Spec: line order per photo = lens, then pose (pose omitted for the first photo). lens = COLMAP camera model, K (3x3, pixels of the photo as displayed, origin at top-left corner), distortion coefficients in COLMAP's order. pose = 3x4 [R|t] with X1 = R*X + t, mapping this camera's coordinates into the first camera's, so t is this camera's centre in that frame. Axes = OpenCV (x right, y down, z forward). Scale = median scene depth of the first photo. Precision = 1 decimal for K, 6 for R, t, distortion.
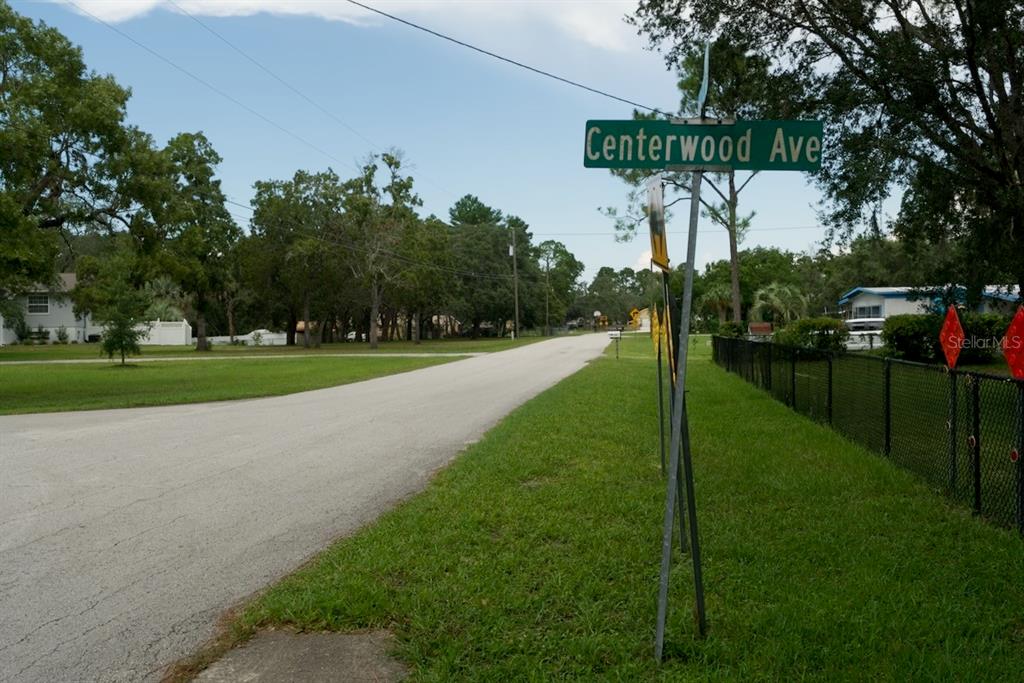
lens RADIAL K [[878.8, 0, 512.0], [0, 878.8, 341.5], [0, 0, 1]] dist [-0.011282, -0.010882]
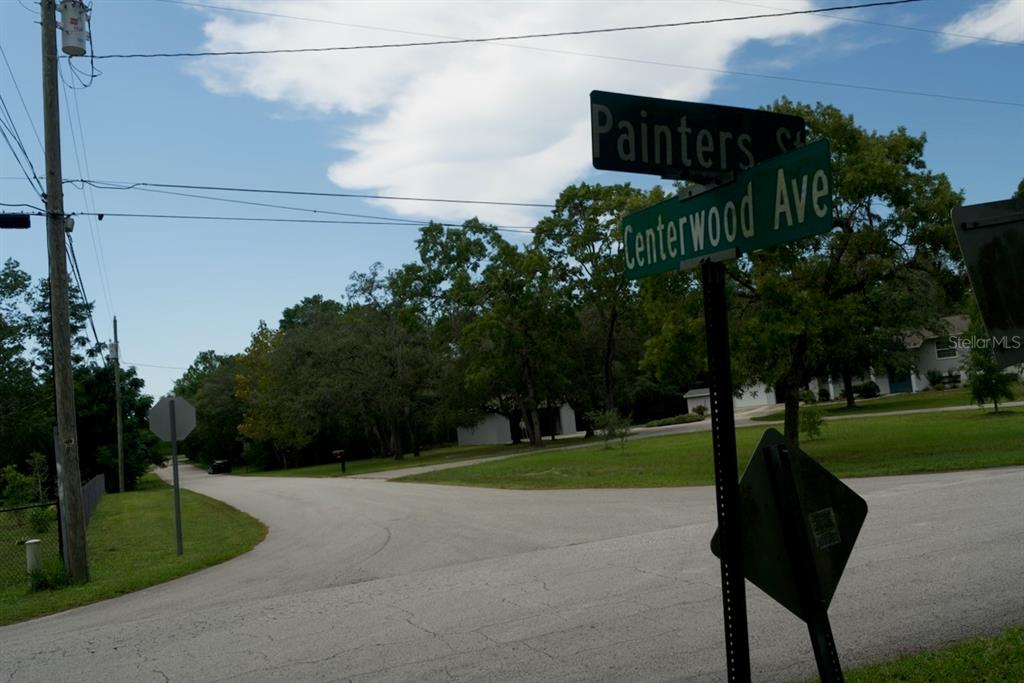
lens RADIAL K [[878.8, 0, 512.0], [0, 878.8, 341.5], [0, 0, 1]] dist [-0.011282, -0.010882]
pose [[0.528411, -0.109888, -0.841847, 0.655044], [0.076632, 0.993714, -0.081611, -0.095533], [0.845523, -0.021388, 0.533510, 0.527732]]
